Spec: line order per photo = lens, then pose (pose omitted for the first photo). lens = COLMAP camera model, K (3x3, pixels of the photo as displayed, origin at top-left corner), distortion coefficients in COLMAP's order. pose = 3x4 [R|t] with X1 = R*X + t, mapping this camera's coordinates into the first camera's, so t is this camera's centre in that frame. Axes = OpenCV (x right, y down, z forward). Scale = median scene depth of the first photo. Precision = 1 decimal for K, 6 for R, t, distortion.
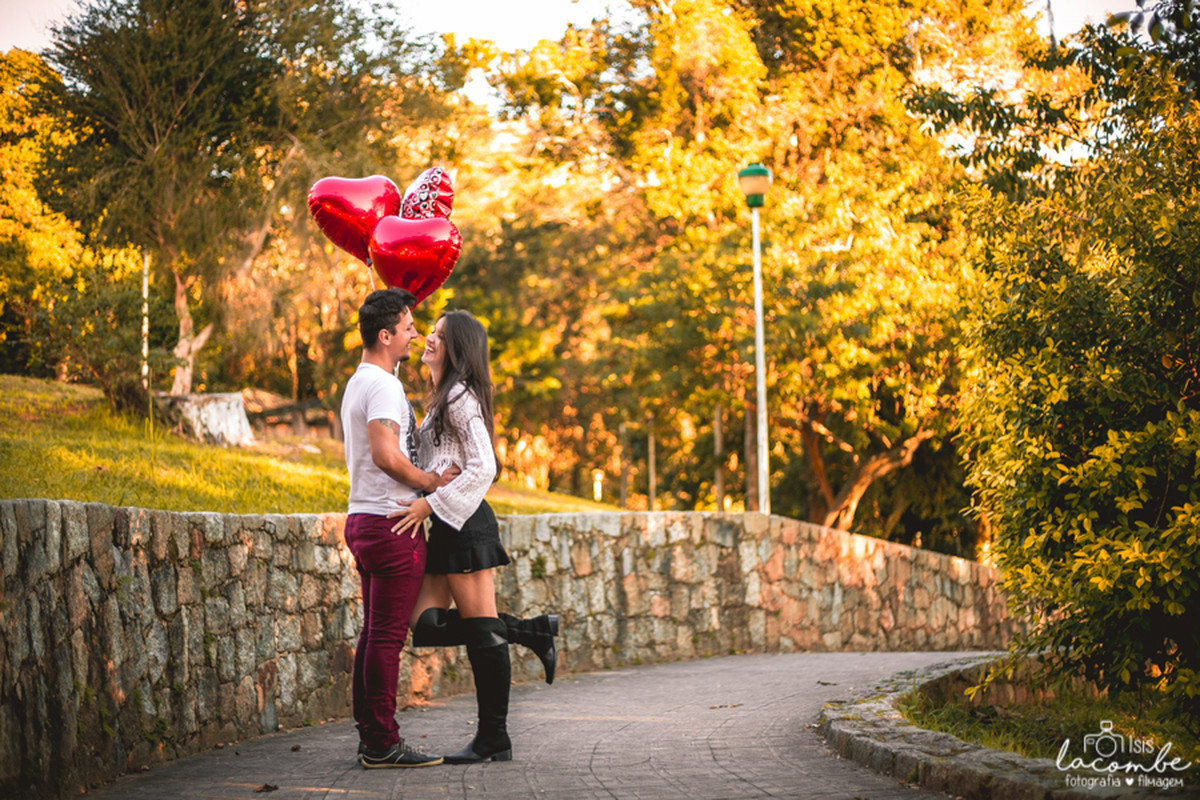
lens RADIAL K [[1761.0, 0, 600.6], [0, 1761.0, 432.2], [0, 0, 1]] dist [-0.113810, -0.027058]
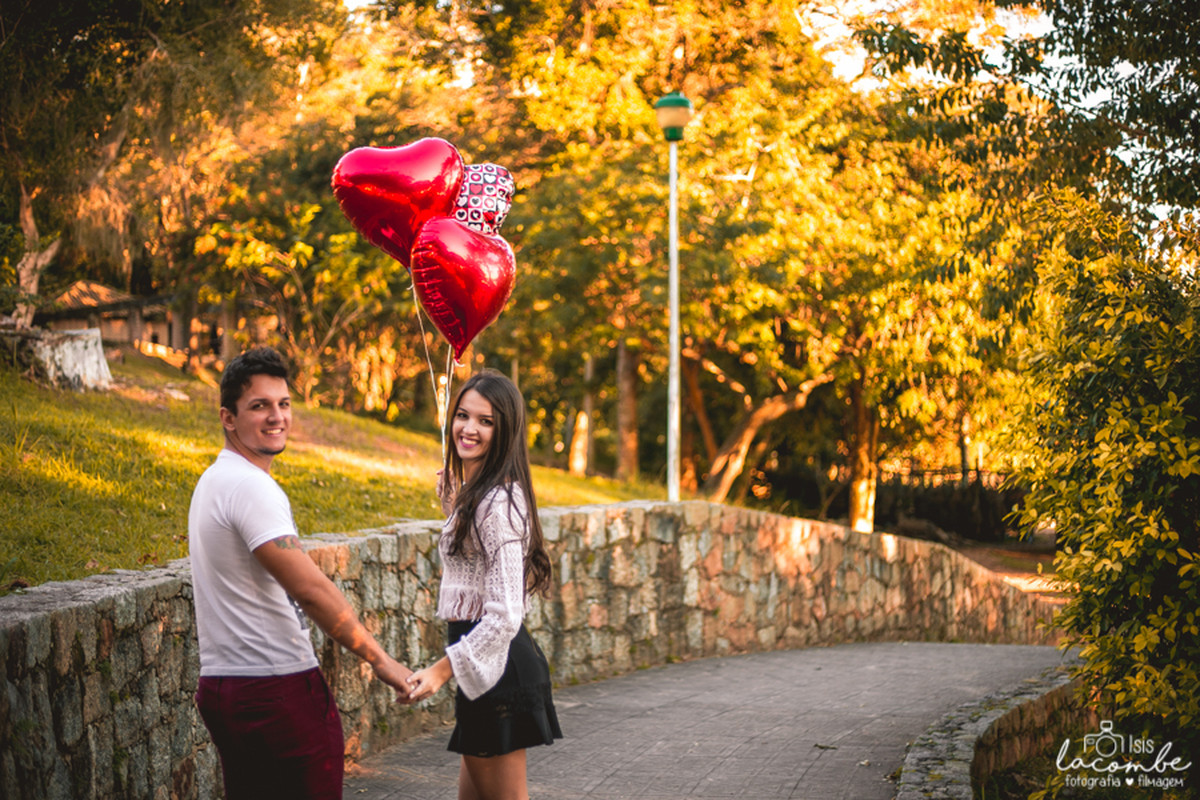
lens RADIAL K [[1761.0, 0, 600.6], [0, 1761.0, 432.2], [0, 0, 1]] dist [-0.113810, -0.027058]
pose [[0.995003, 0.024164, 0.096879, -0.042081], [-0.030045, 0.997763, 0.059712, -0.036525], [-0.095219, -0.062325, 0.993503, 0.104331]]
